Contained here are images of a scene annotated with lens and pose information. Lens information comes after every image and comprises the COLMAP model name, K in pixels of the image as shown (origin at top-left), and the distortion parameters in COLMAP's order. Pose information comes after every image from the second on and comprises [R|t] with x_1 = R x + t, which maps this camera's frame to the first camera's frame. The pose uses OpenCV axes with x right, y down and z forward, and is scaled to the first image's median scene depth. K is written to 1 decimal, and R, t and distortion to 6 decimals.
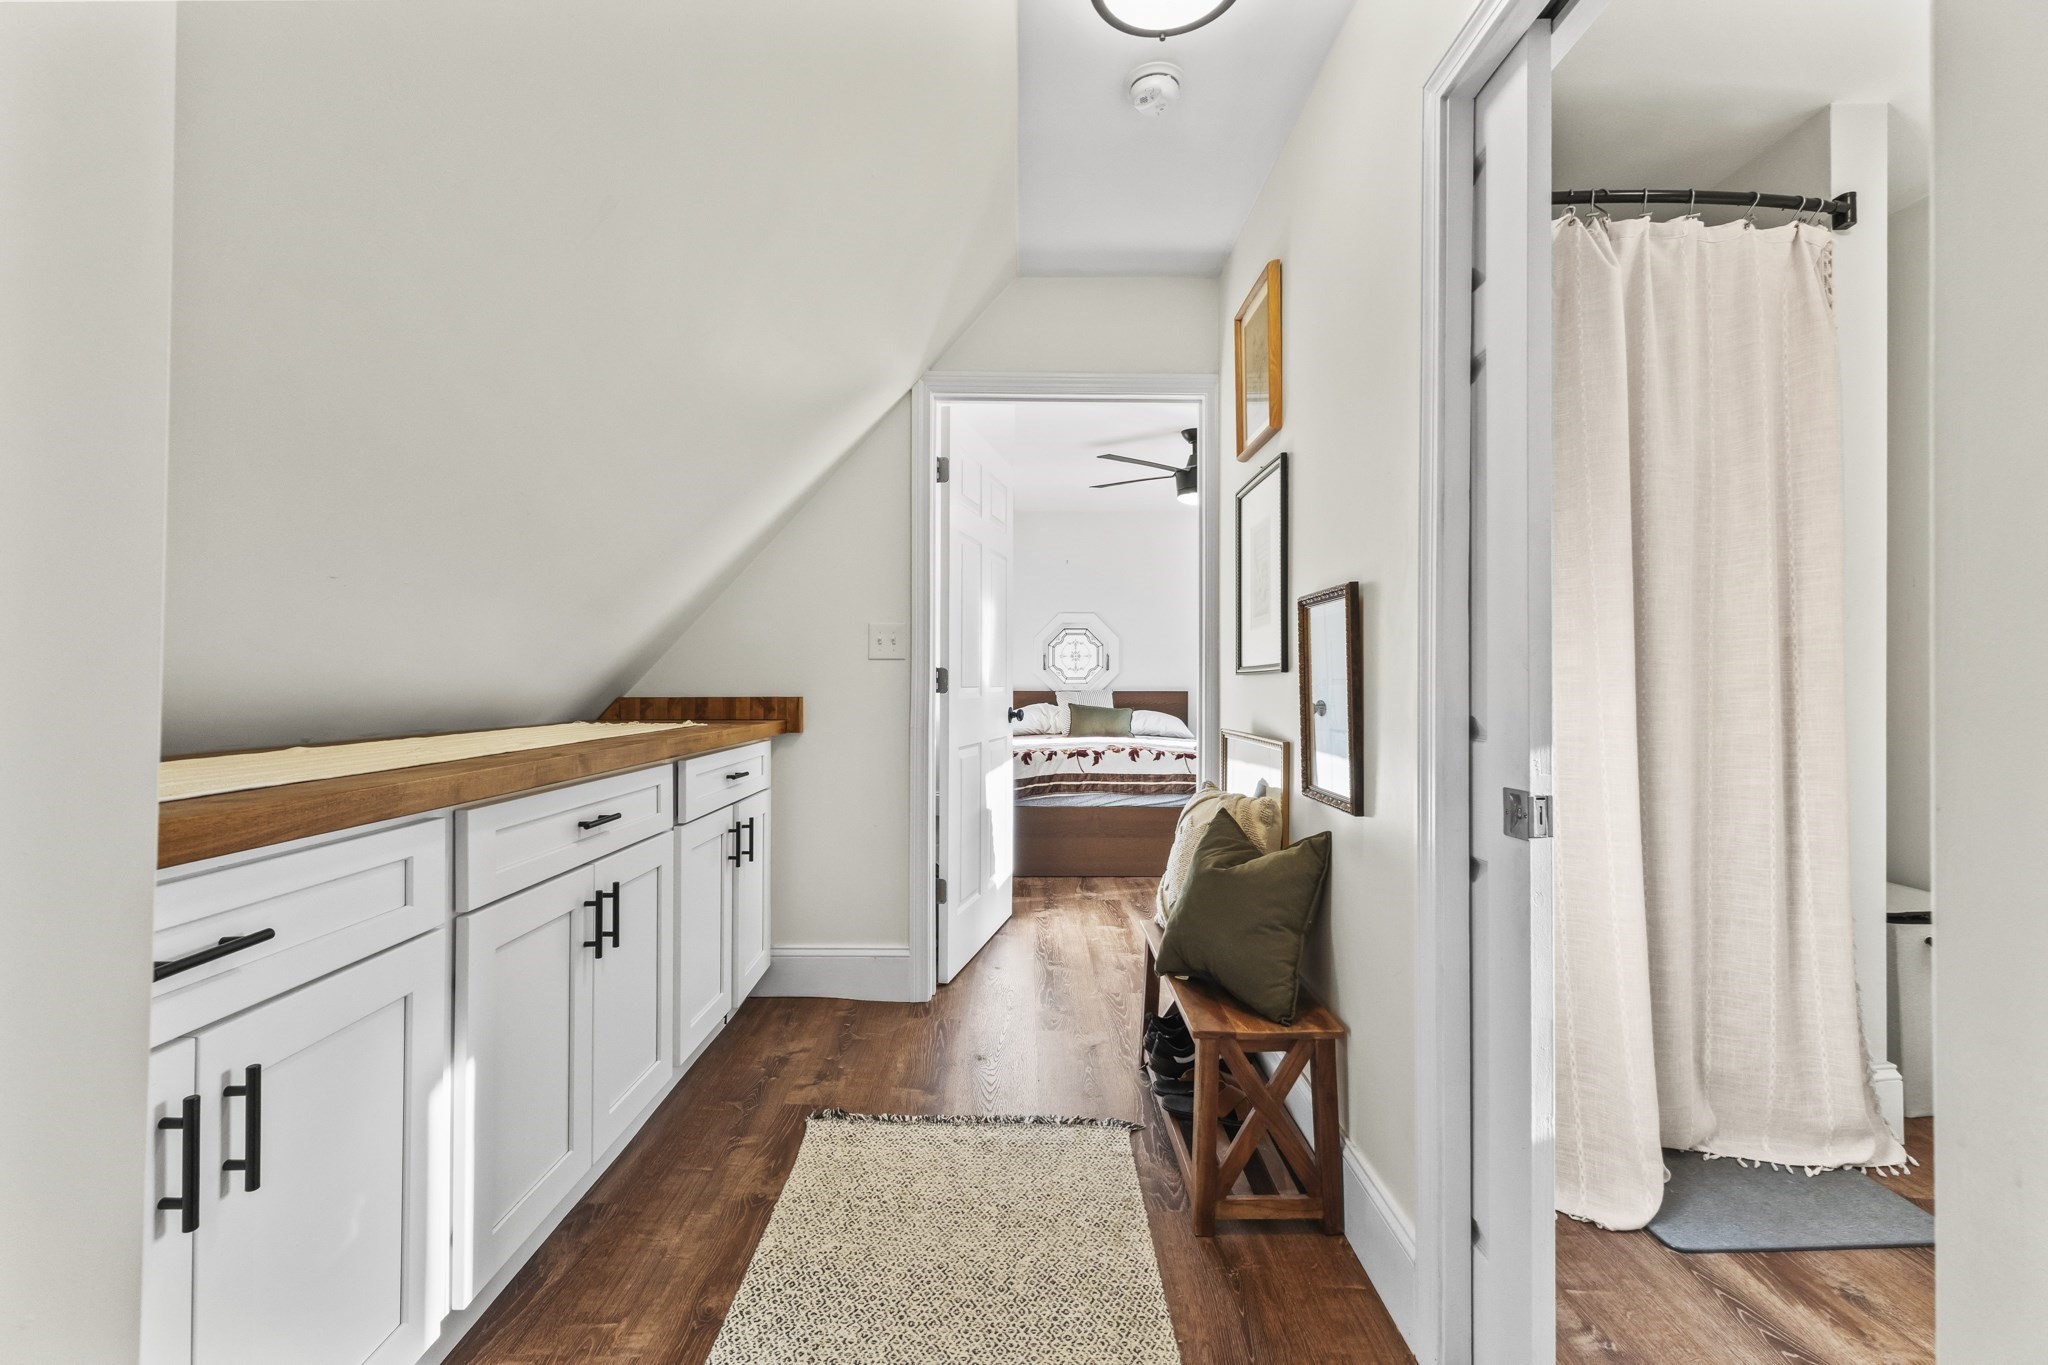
lens RADIAL K [[884.4, 0, 1025.2], [0, 884.4, 678.7], [0, 0, 1]] dist [0.019427, 0.000966]
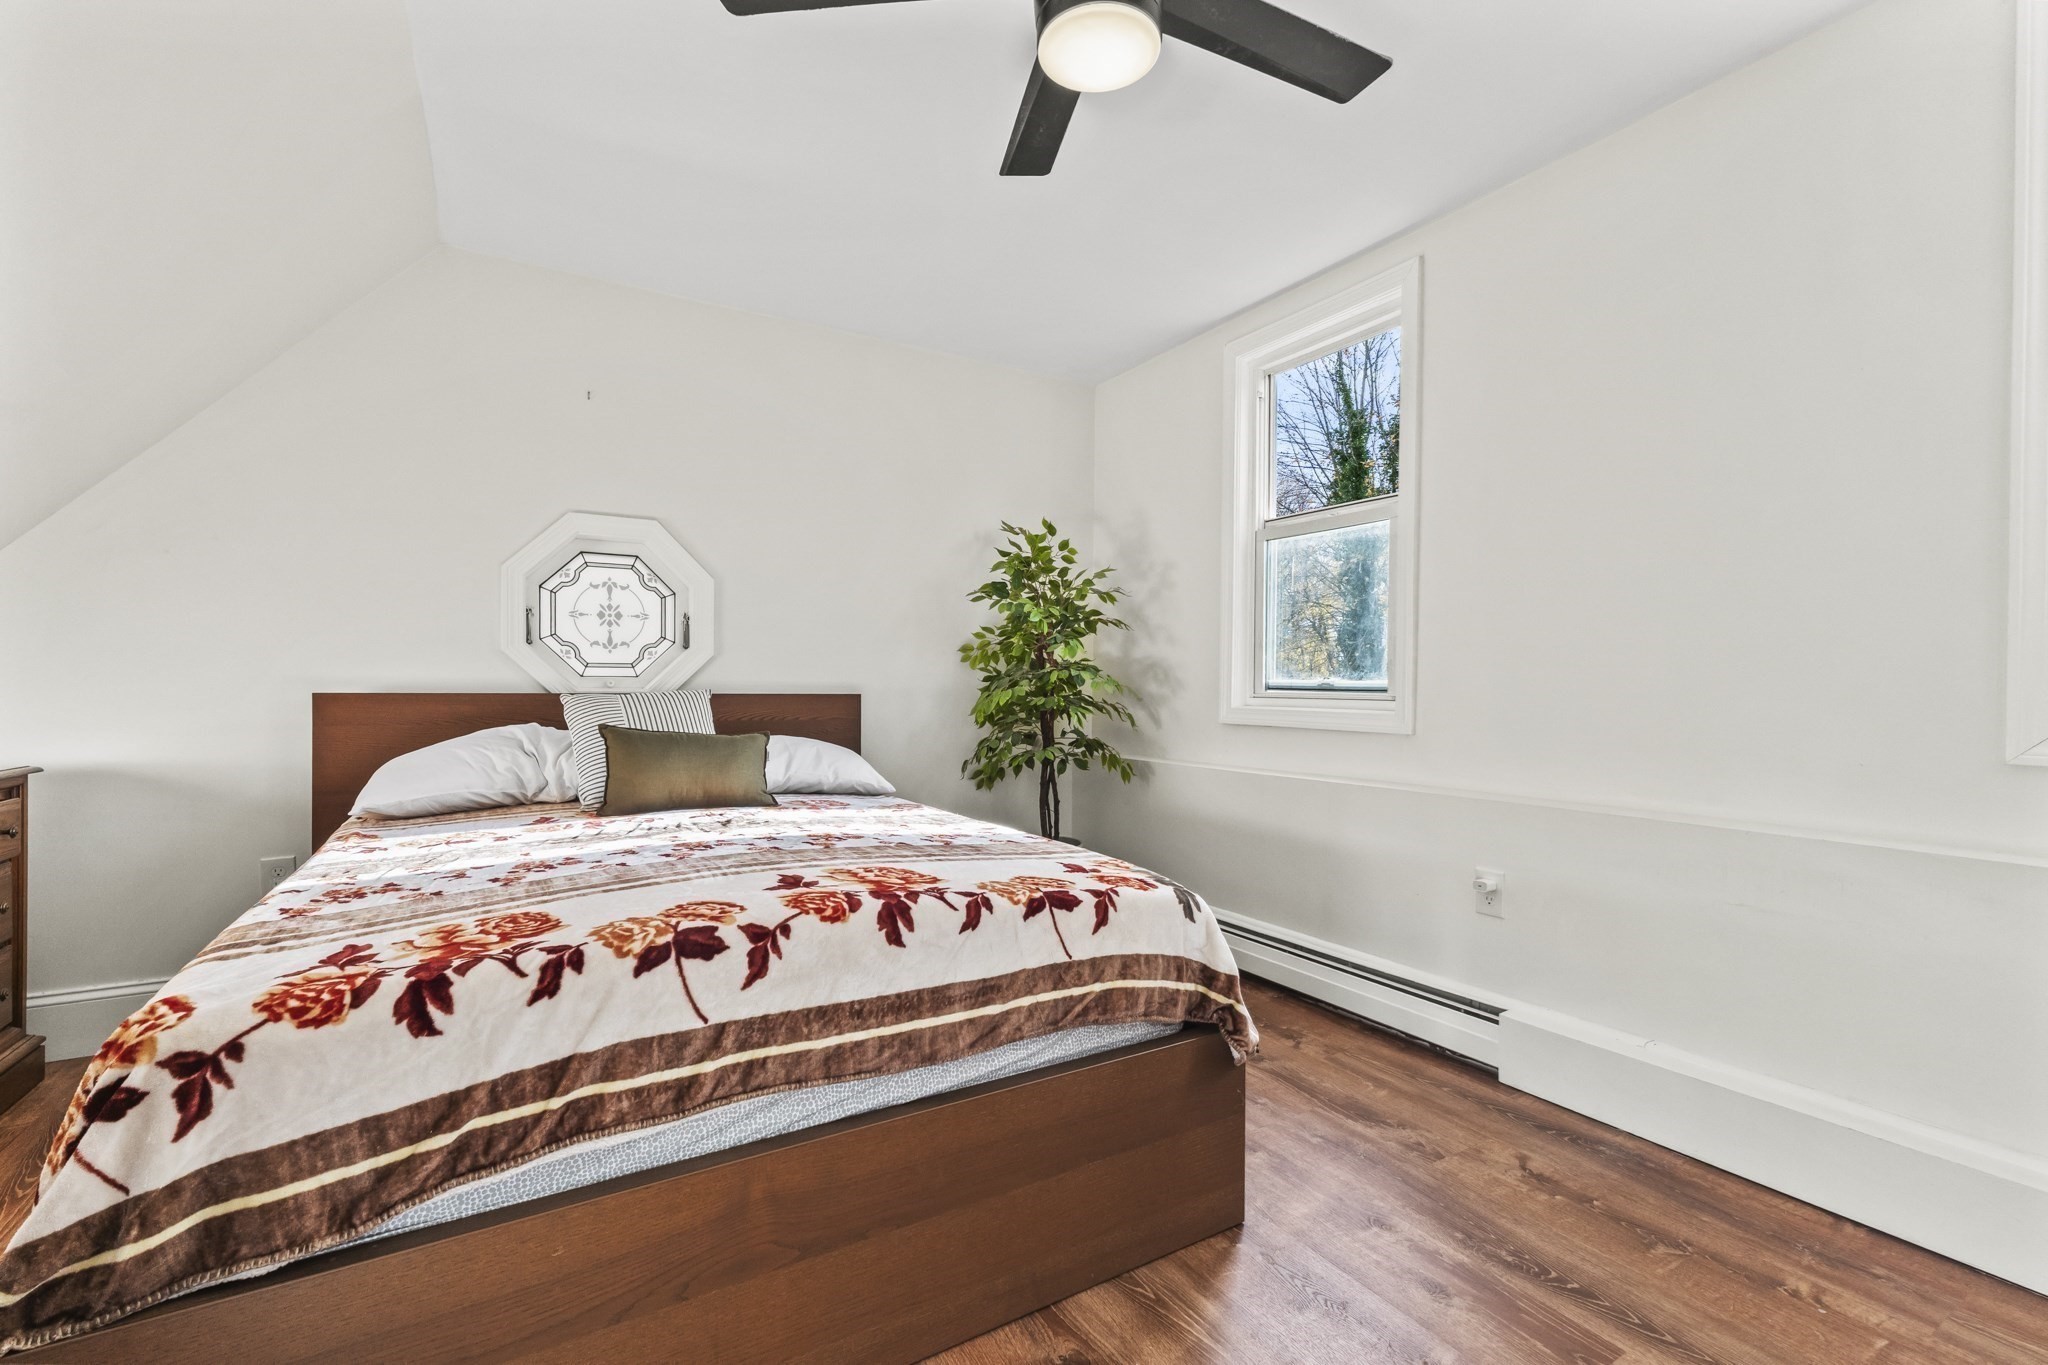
lens RADIAL K [[884.4, 0, 1021.1], [0, 884.4, 692.7], [0, 0, 1]] dist [0.019427, 0.000966]
pose [[0.865590, -0.003298, 0.500742, 0.014321], [-0.001927, 0.999949, 0.009917, 0.009425], [-0.500749, -0.009549, 0.865540, 0.578249]]
